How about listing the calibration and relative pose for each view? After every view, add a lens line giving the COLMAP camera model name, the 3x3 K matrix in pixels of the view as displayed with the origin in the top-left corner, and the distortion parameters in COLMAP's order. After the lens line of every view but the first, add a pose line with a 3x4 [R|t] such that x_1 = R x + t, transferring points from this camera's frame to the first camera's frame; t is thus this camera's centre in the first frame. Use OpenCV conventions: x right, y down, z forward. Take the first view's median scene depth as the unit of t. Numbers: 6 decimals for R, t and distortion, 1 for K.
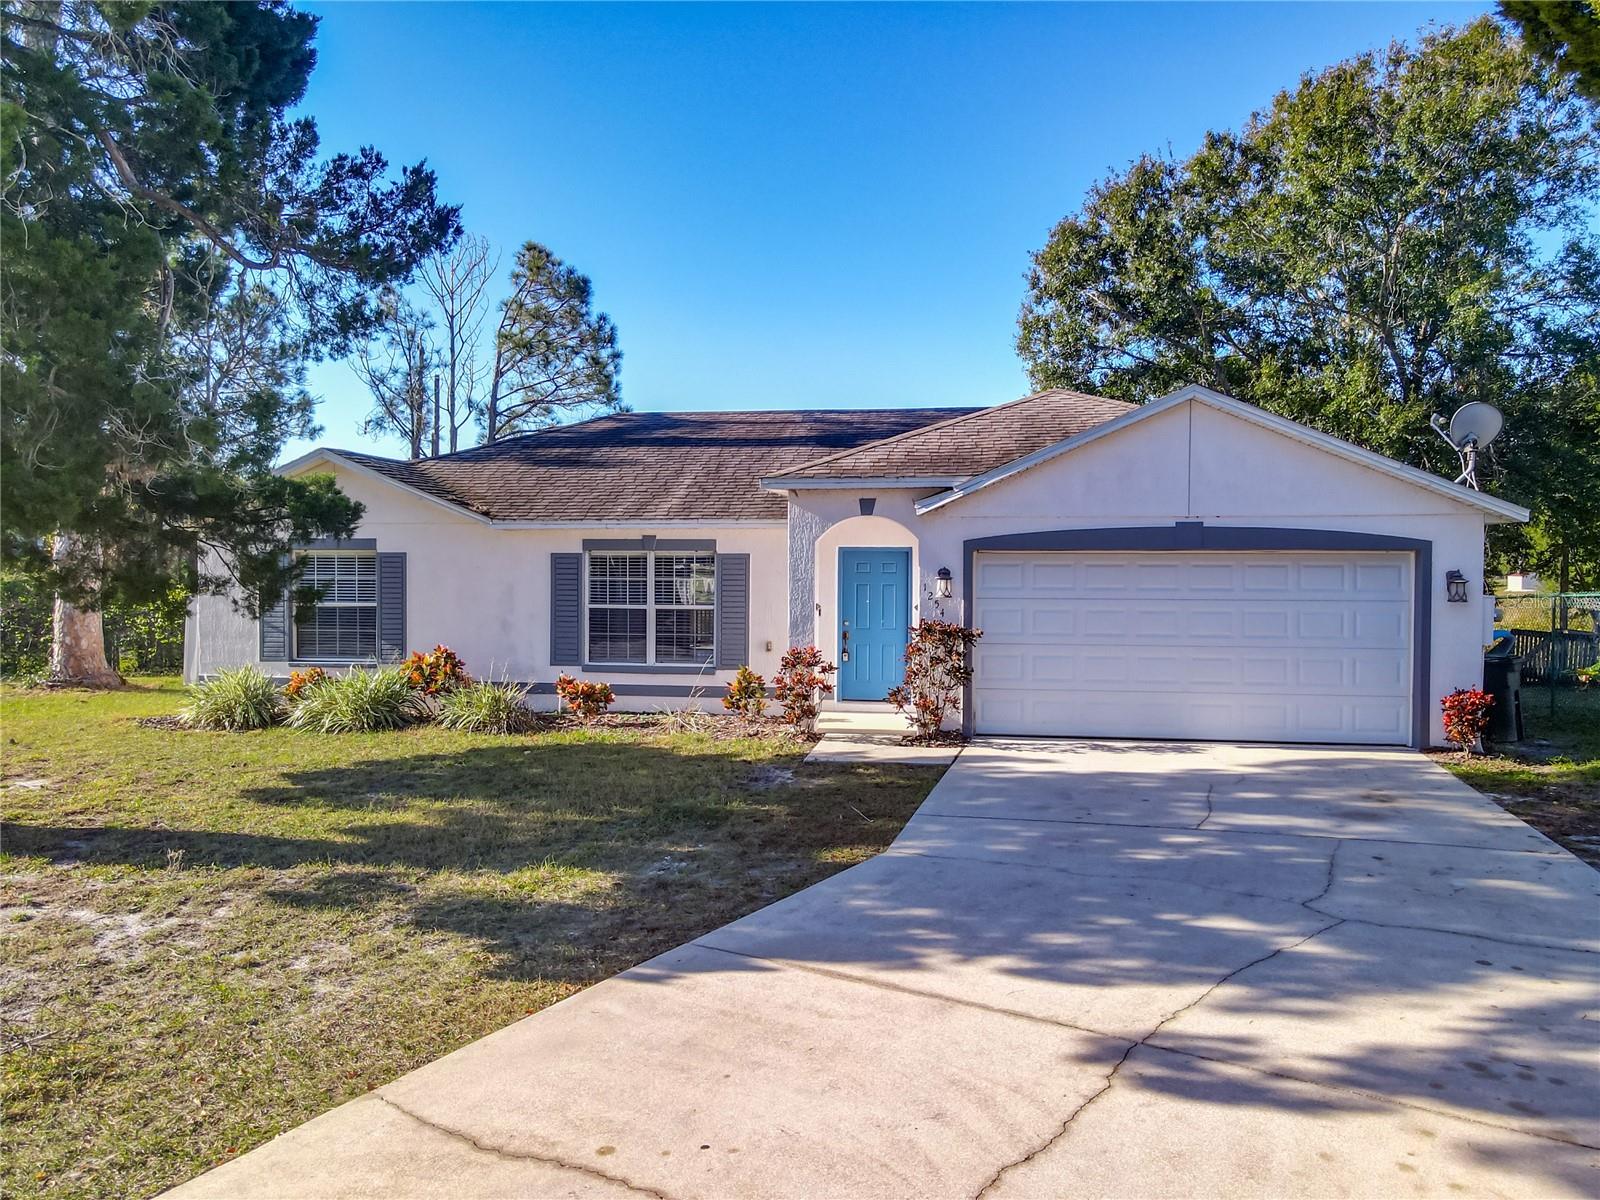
lens RADIAL K [[1164.5, 0, 815.1], [0, 1164.5, 597.1], [0, 0, 1]] dist [0.013890, 0.002561]
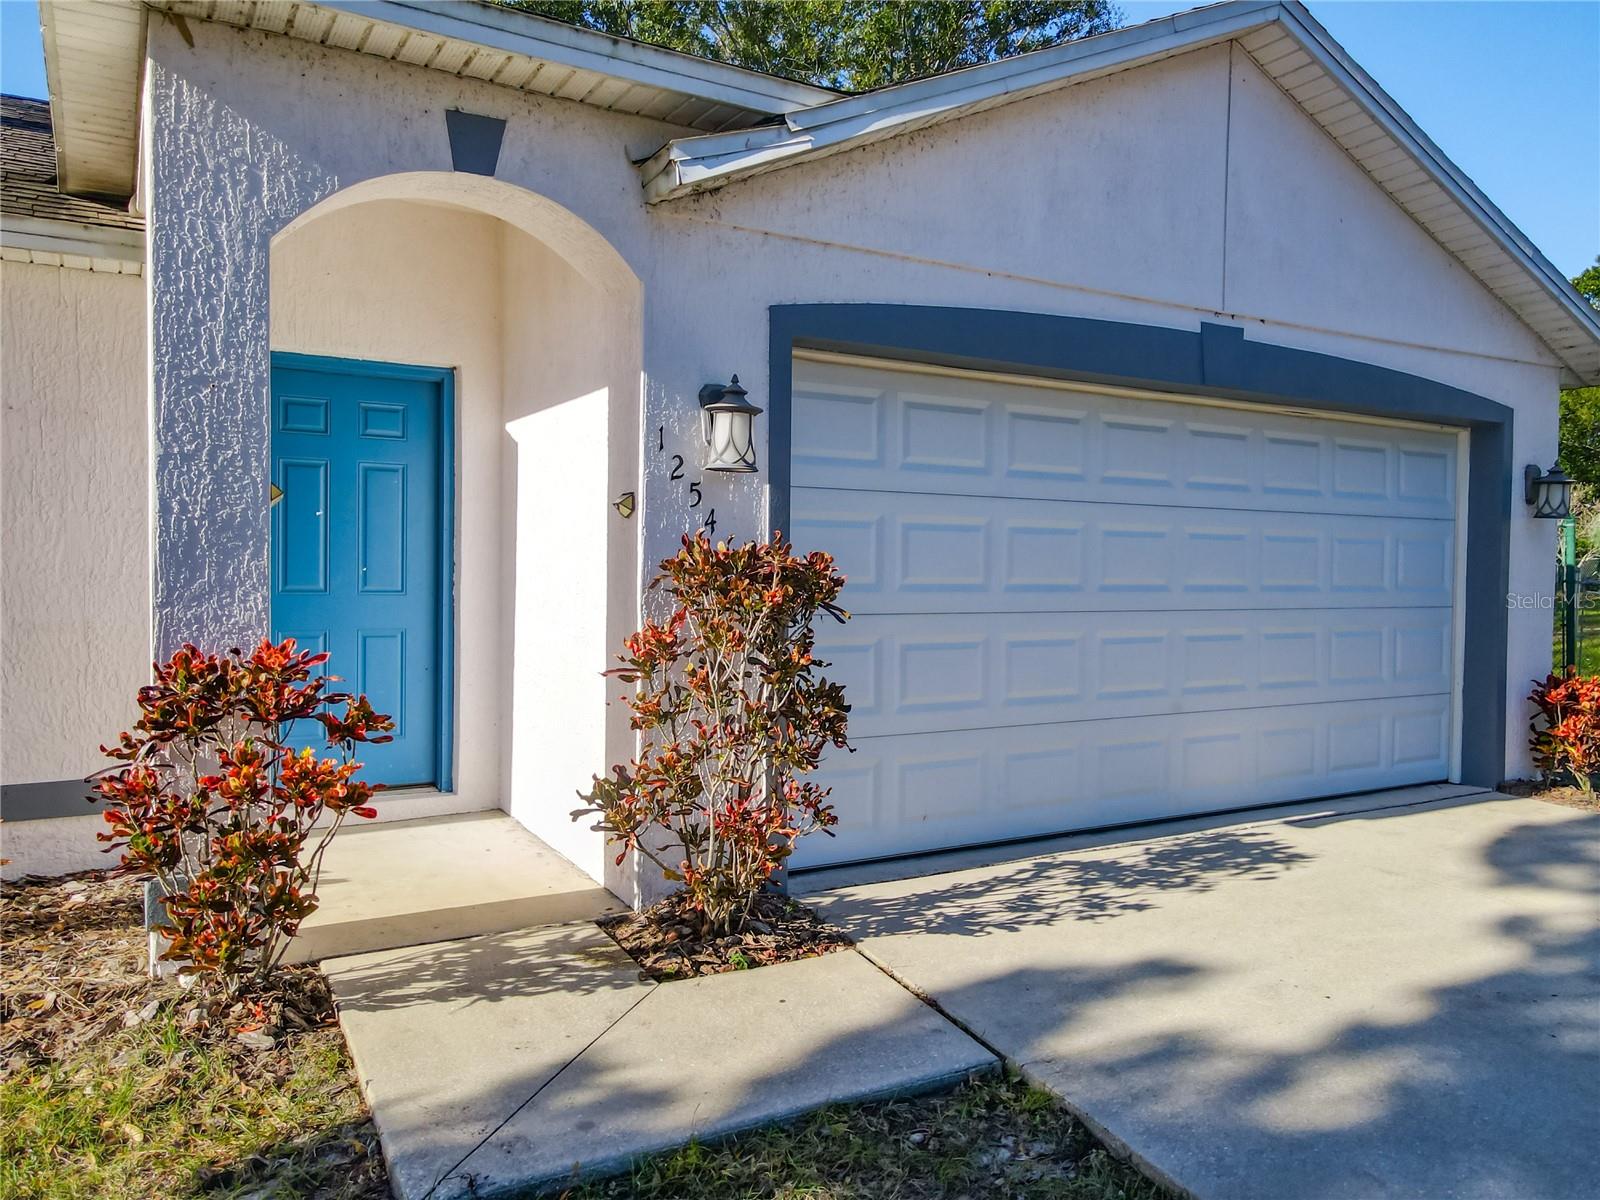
lens RADIAL K [[1164.5, 0, 815.1], [0, 1164.5, 597.1], [0, 0, 1]] dist [0.013890, 0.002561]
pose [[0.773459, -0.010121, 0.633765, -0.074060], [0.007492, 0.999949, 0.006825, 0.032613], [-0.633802, -0.000531, 0.773495, 0.736120]]
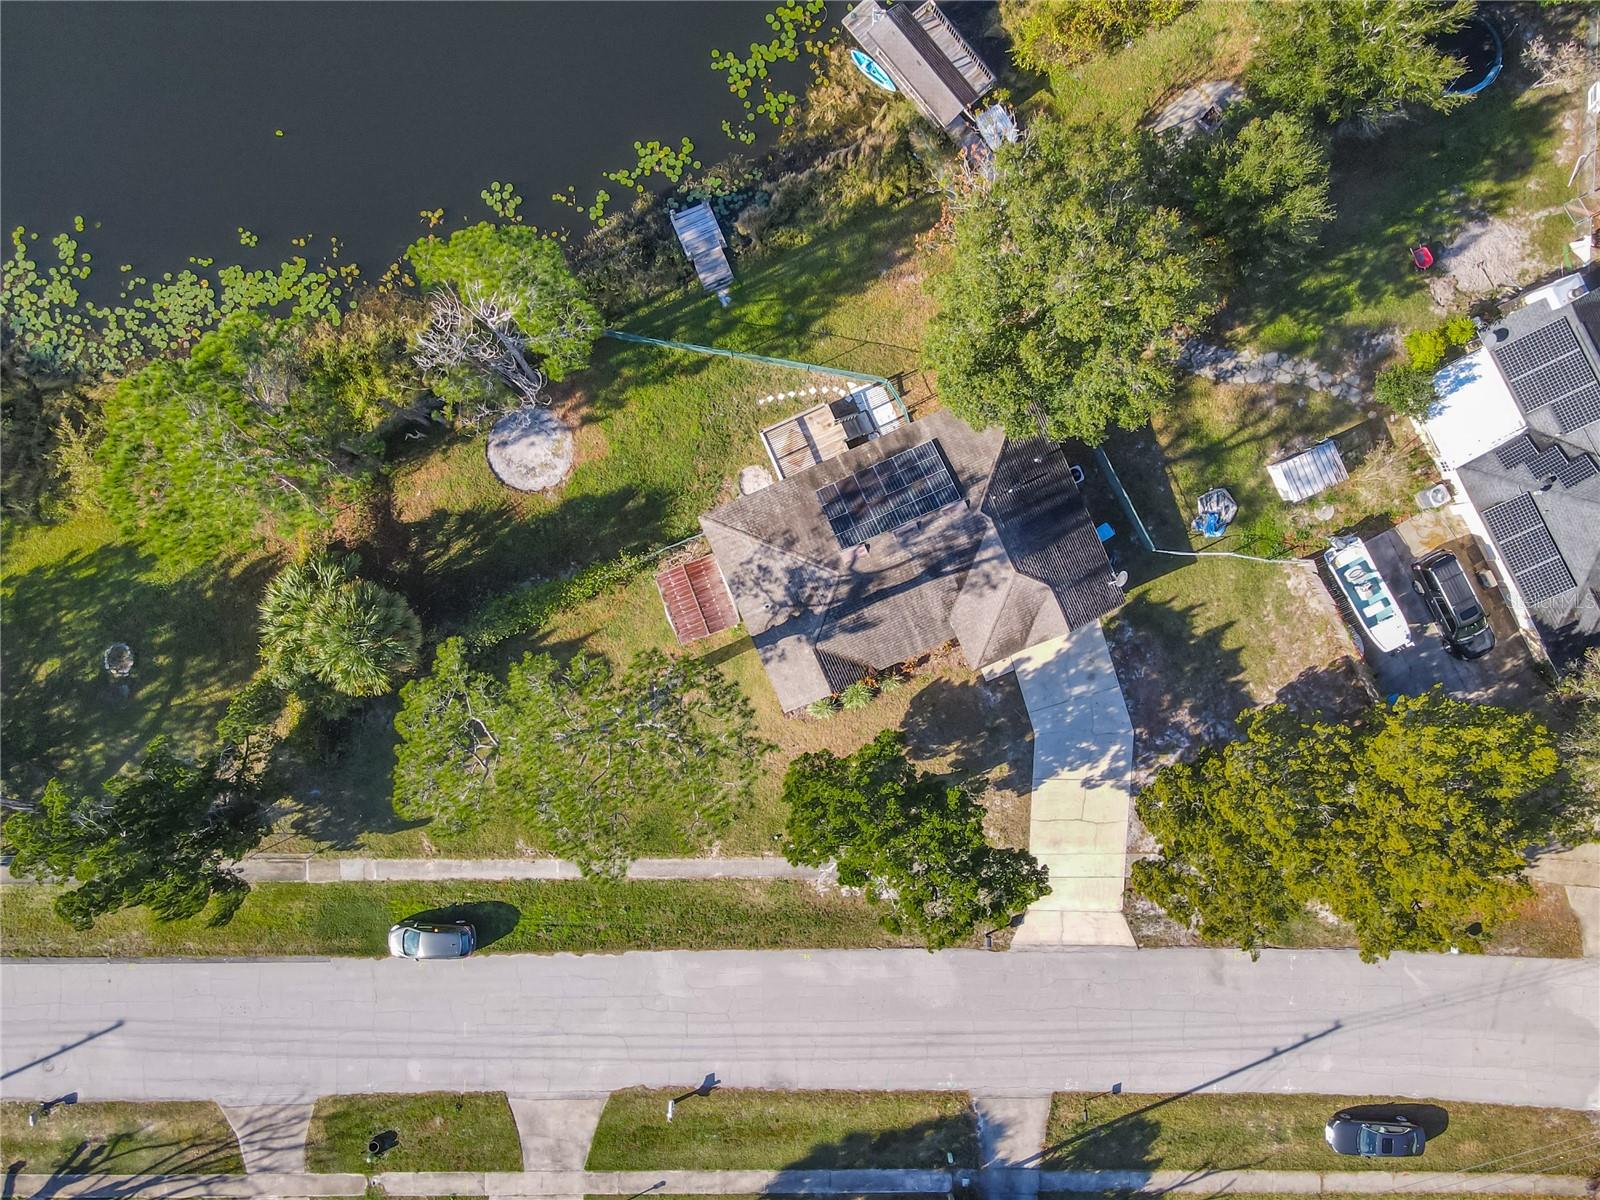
lens RADIAL K [[1096.3, 0, 838.1], [0, 1096.3, 575.0], [0, 0, 1]] dist [0.035053, 0.002629]
pose [[0.845562, -0.533833, 0.006823, -0.294954], [-0.002534, 0.008766, 0.999958, -4.033457], [-0.533871, -0.845545, 0.006060, 1.532598]]
